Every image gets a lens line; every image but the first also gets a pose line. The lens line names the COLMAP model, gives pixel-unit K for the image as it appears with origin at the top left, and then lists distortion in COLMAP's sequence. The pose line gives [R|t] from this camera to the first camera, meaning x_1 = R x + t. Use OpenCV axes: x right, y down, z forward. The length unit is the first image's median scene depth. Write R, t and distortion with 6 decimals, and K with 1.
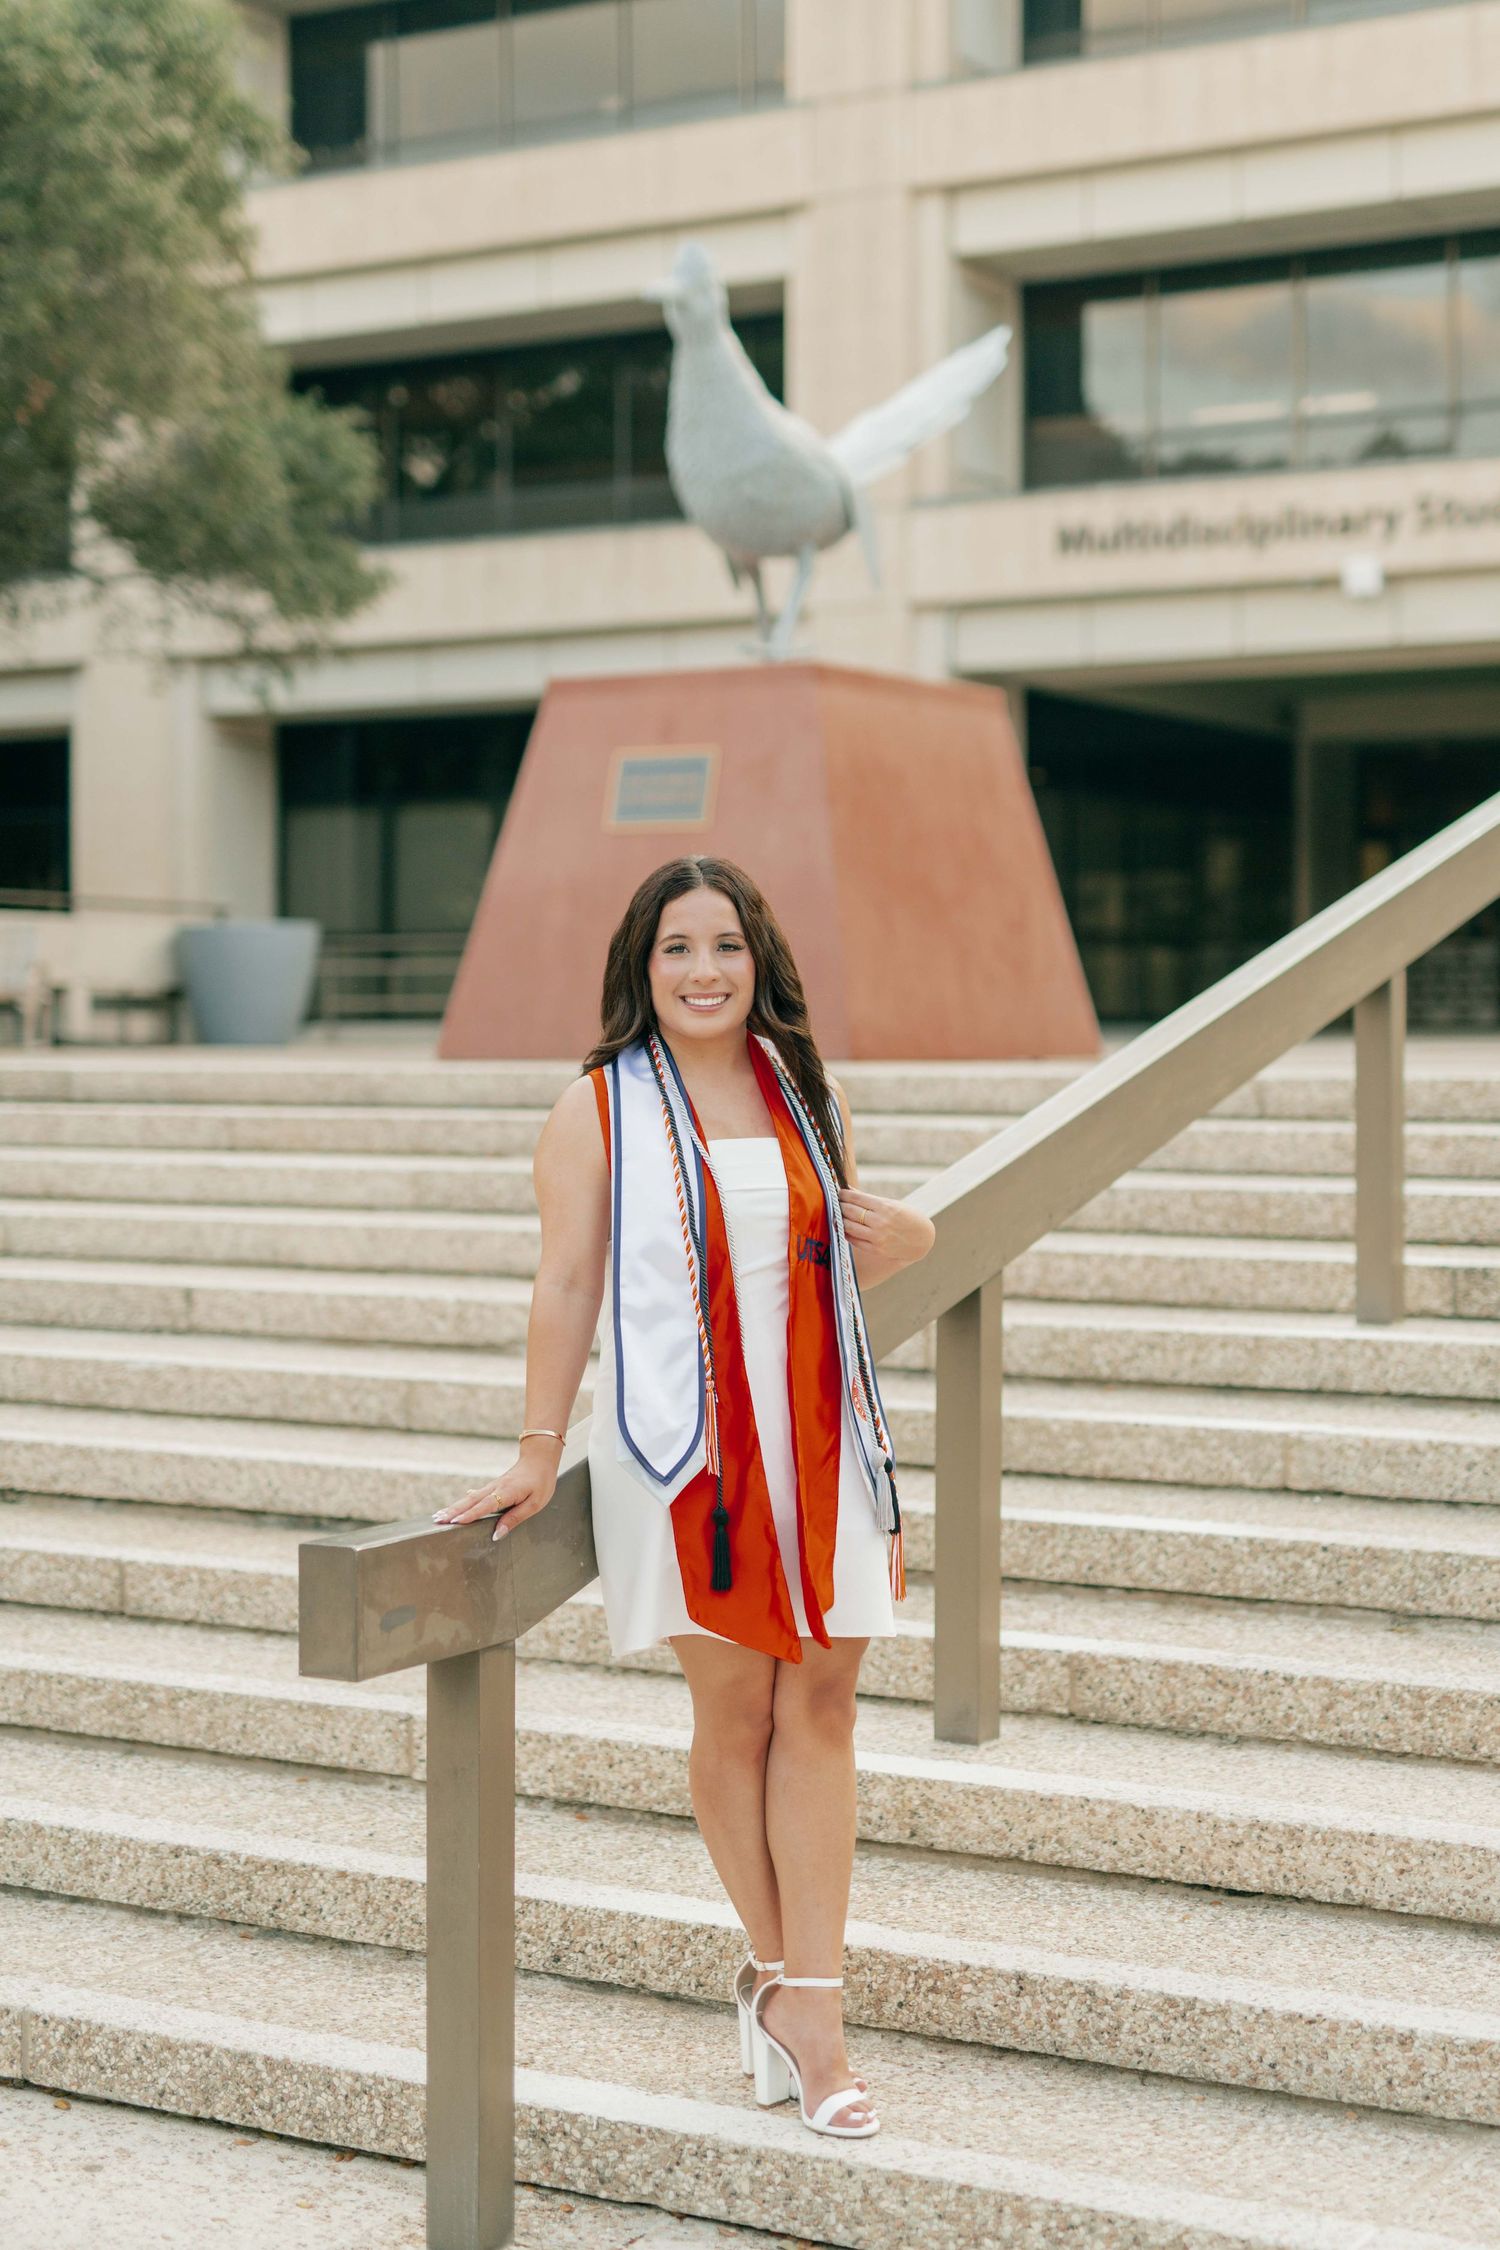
lens RADIAL K [[3238.9, 0, 750.0], [0, 3238.9, 1125.0], [0, 0, 1]] dist [-0.006134, 0.013794]
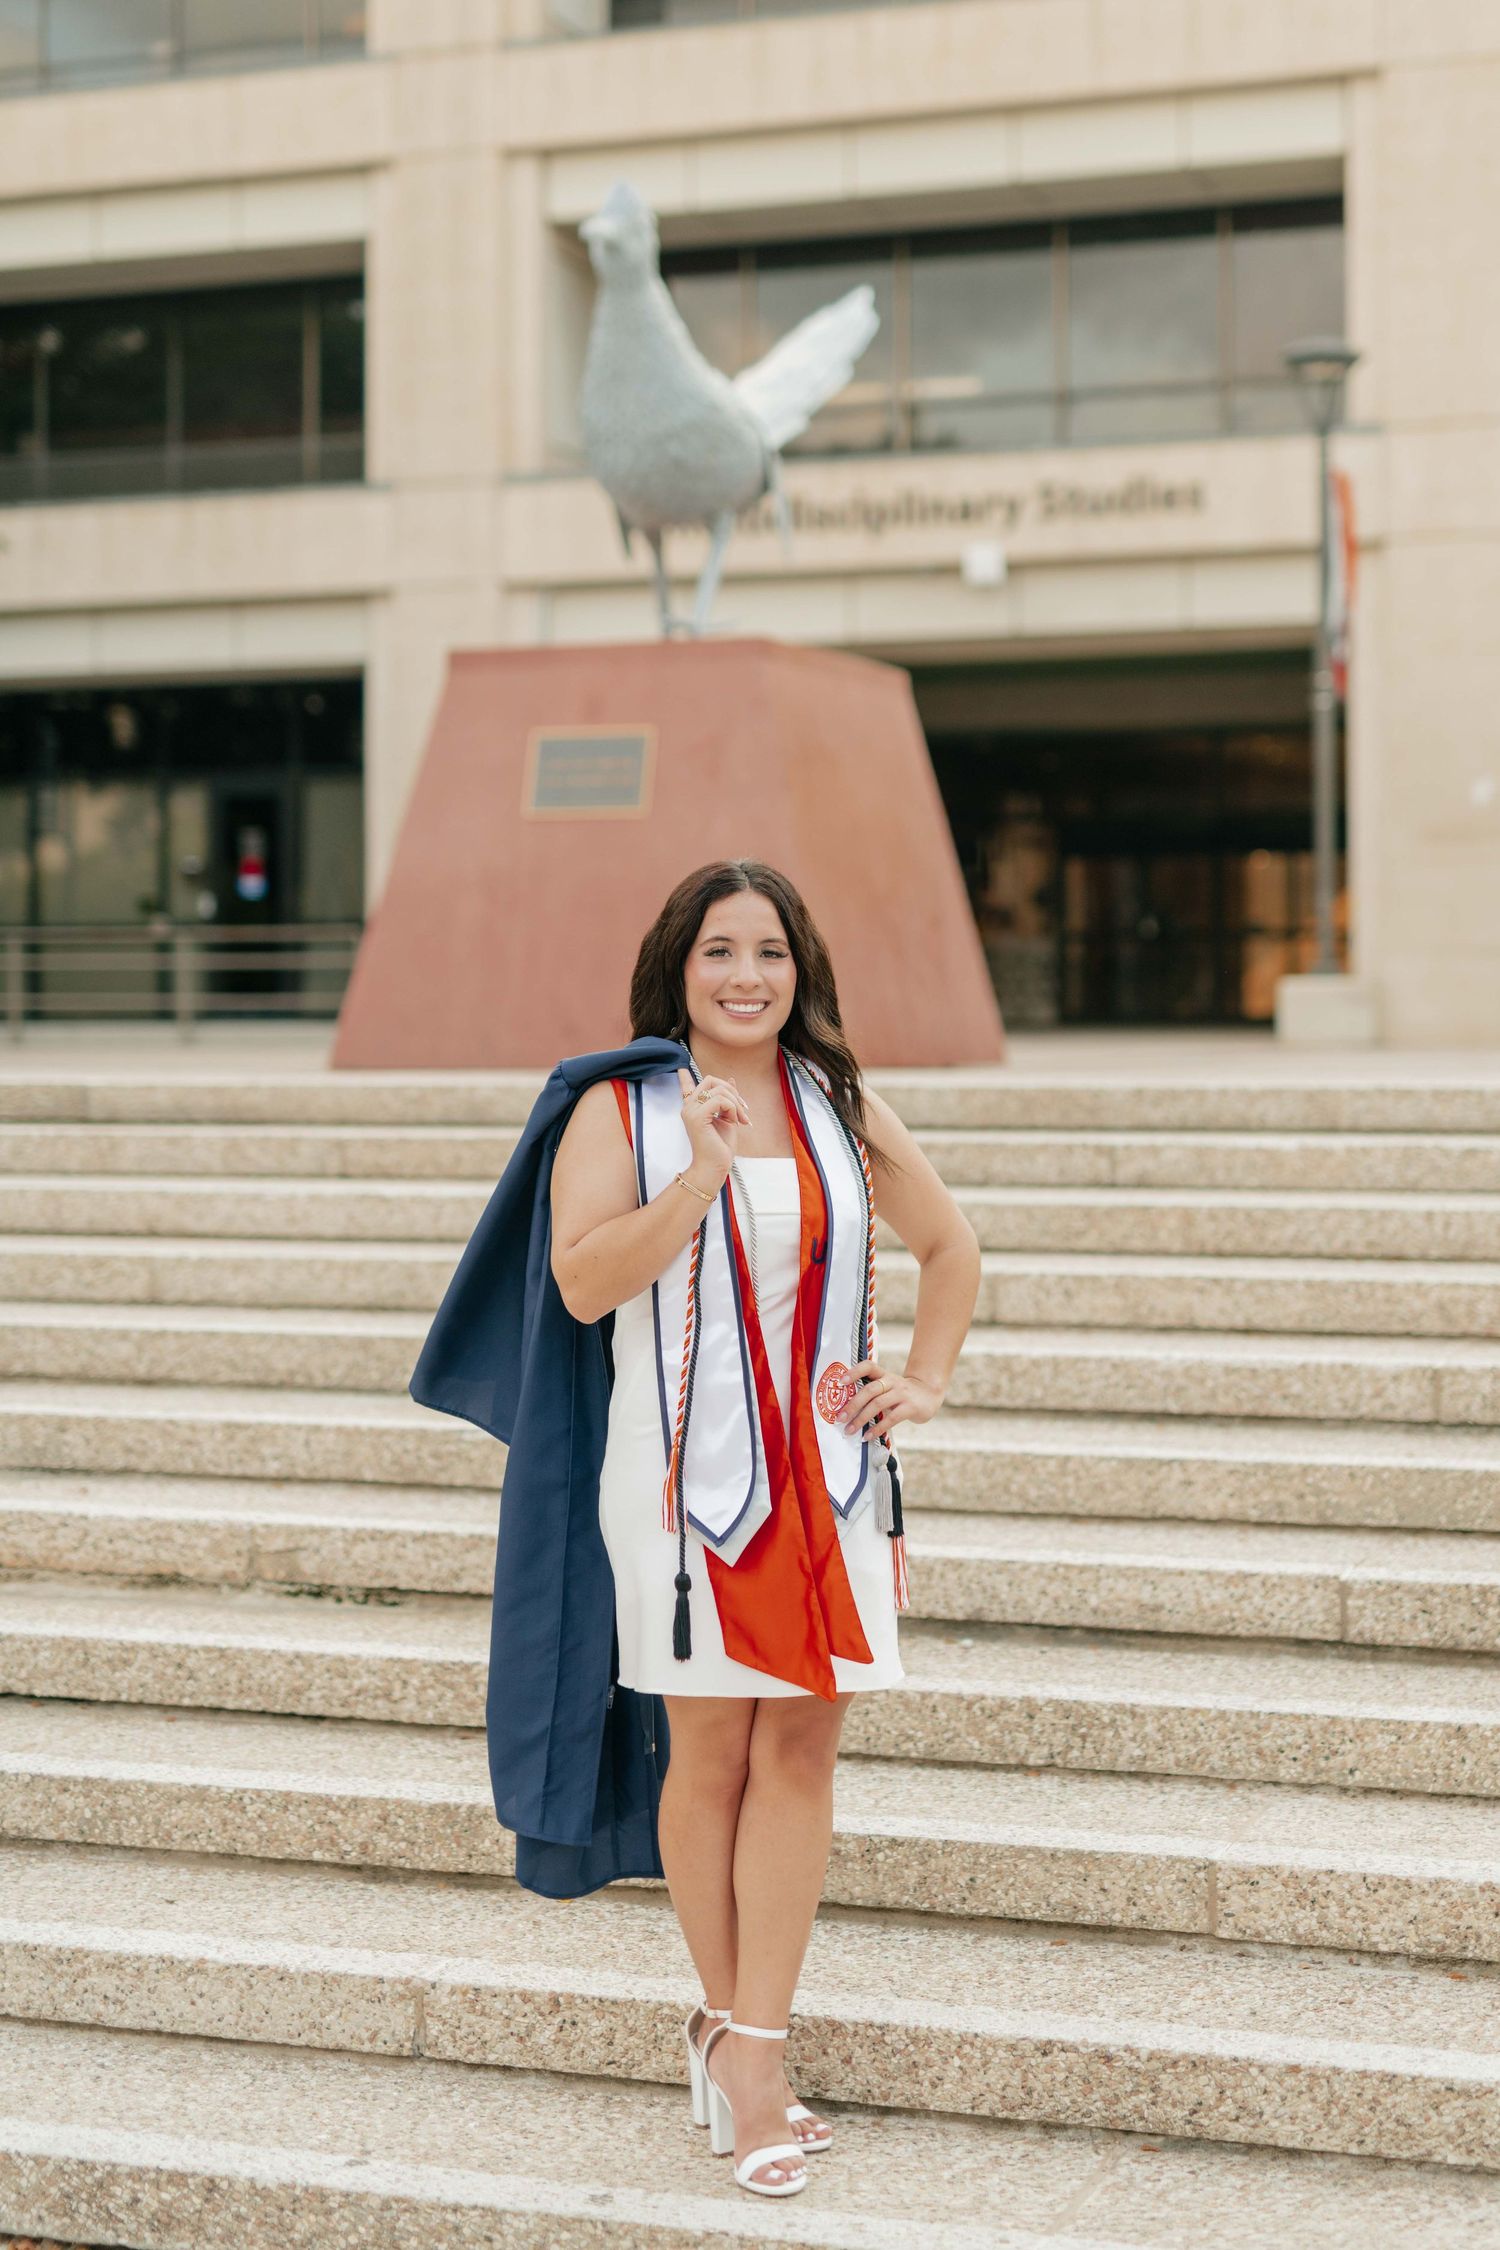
lens RADIAL K [[3327.6, 0, 738.0], [0, 3327.6, 1094.8], [0, 0, 1]] dist [-0.005722, 0.002381]
pose [[0.985124, -0.006824, 0.171708, -0.351006], [0.008412, 0.999928, -0.008521, -0.009905], [-0.171638, 0.009839, 0.985111, 0.157930]]
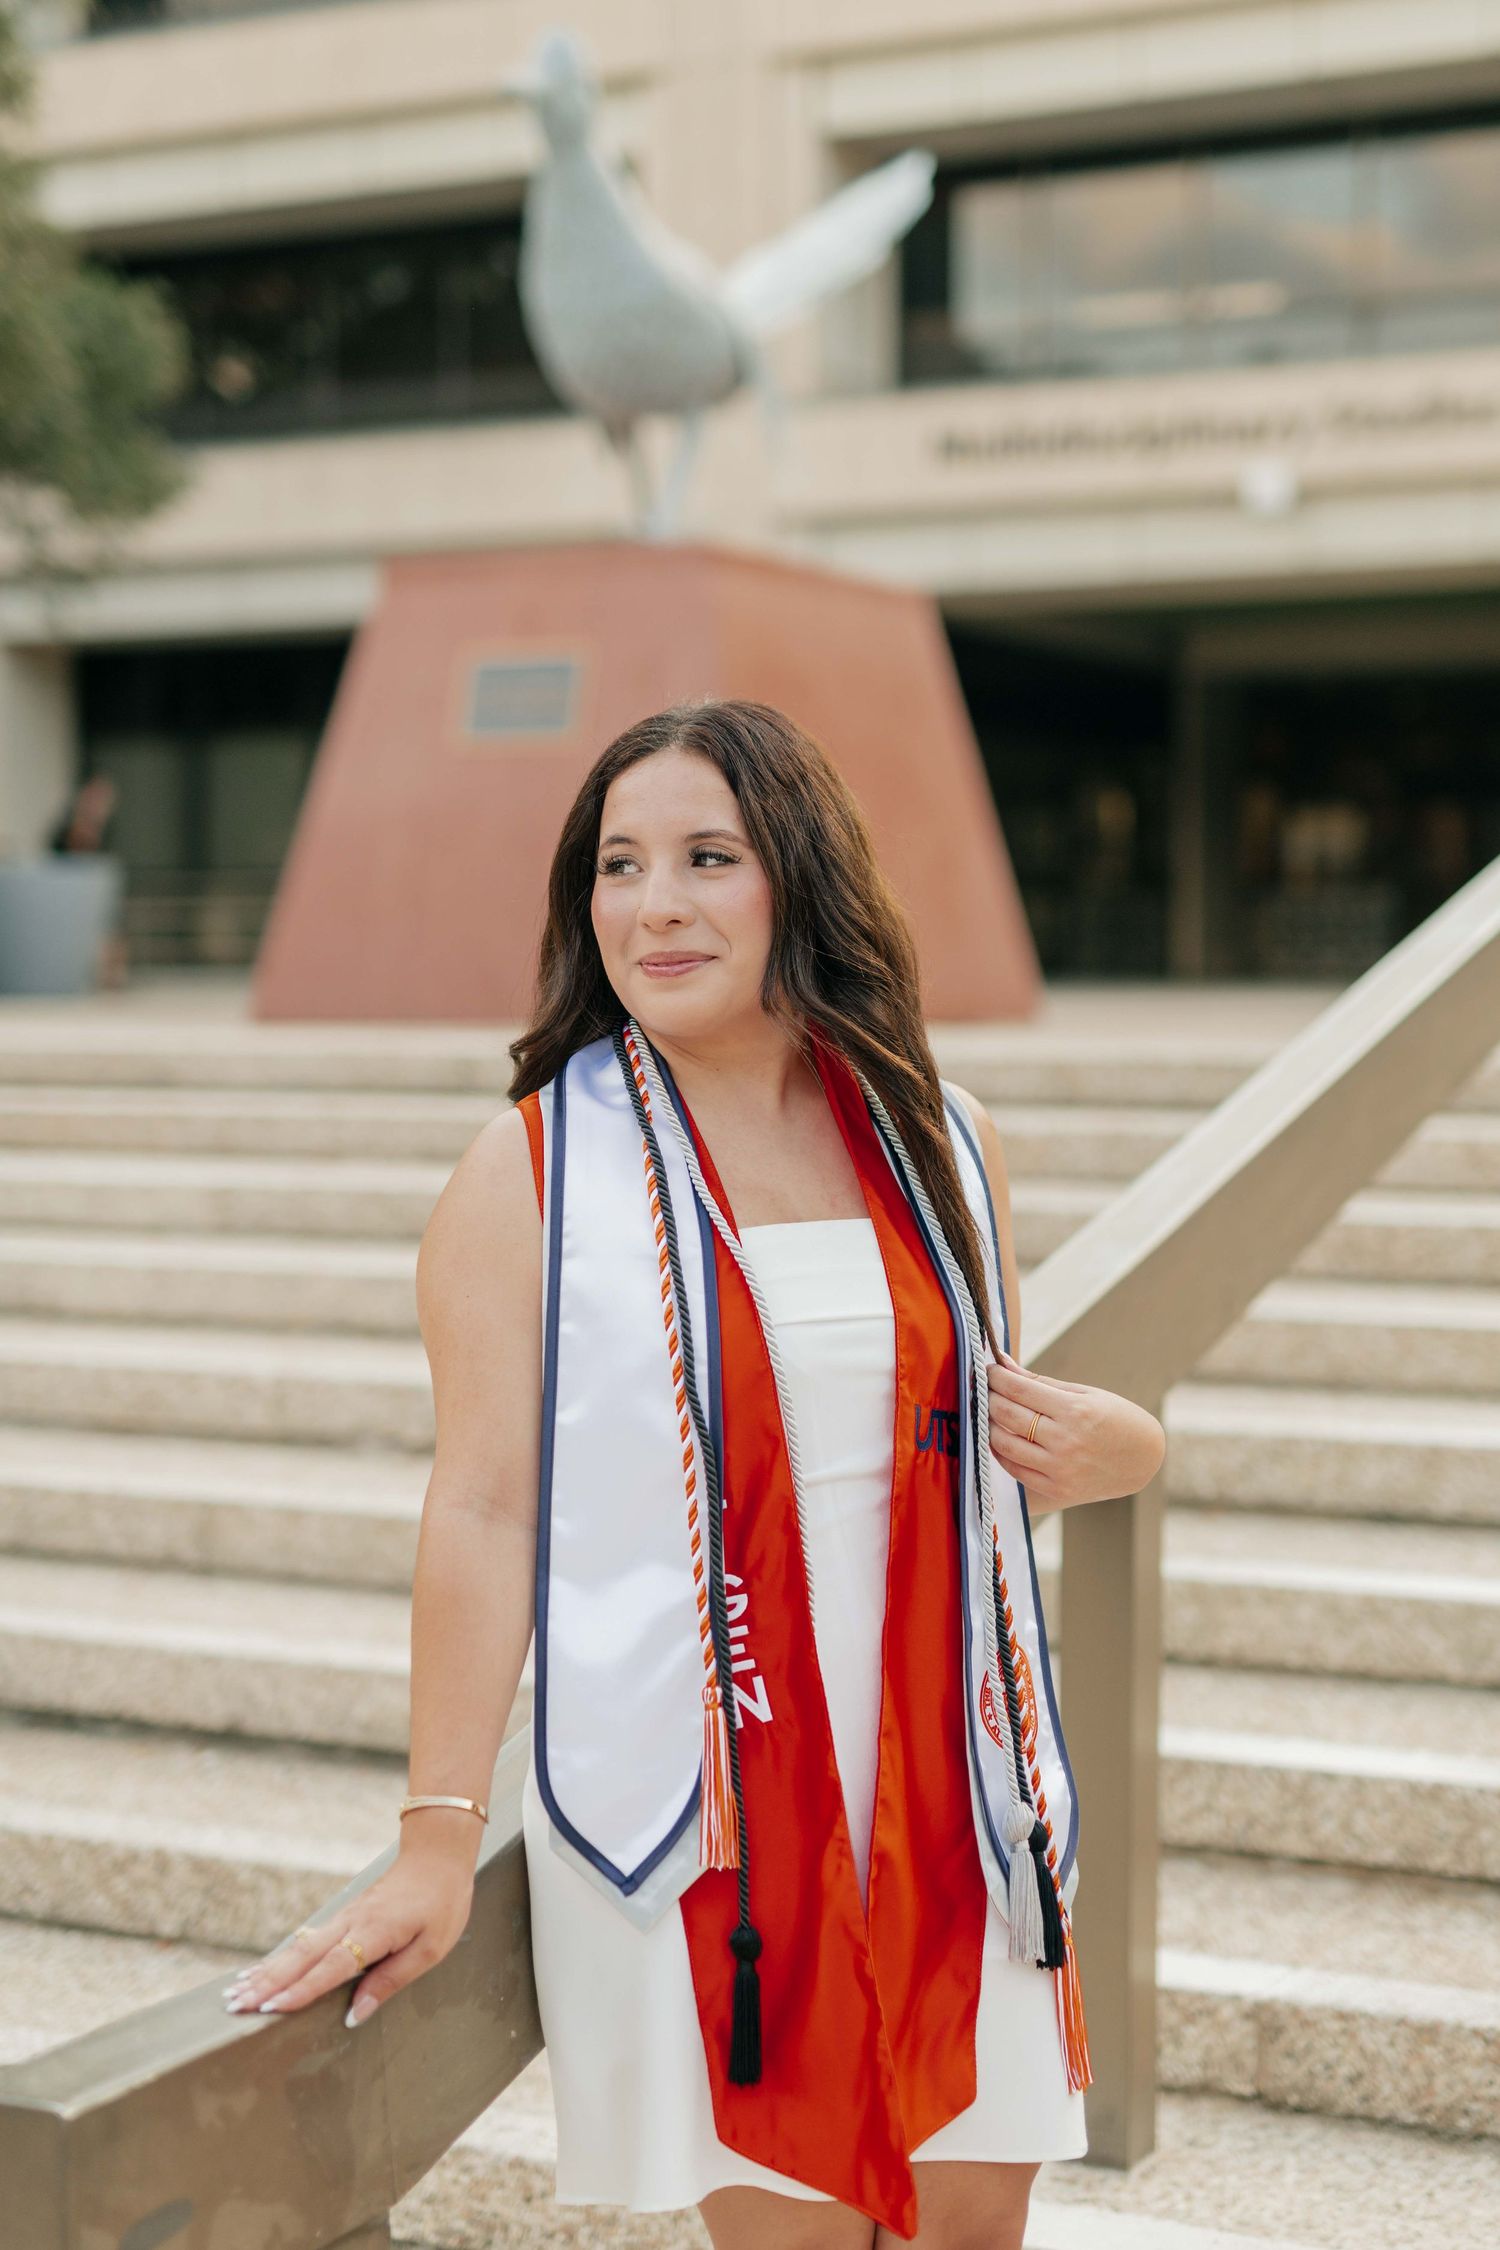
lens RADIAL K [[3363.8, 0, 752.4], [0, 3363.8, 1200.5], [0, 0, 1]] dist [-0.009654, 0.001494]
pose [[0.998704, -0.002273, 0.050837, -0.029356], [0.000485, 0.999382, 0.035151, -0.013870], [-0.050886, -0.035080, 0.998088, 0.330429]]
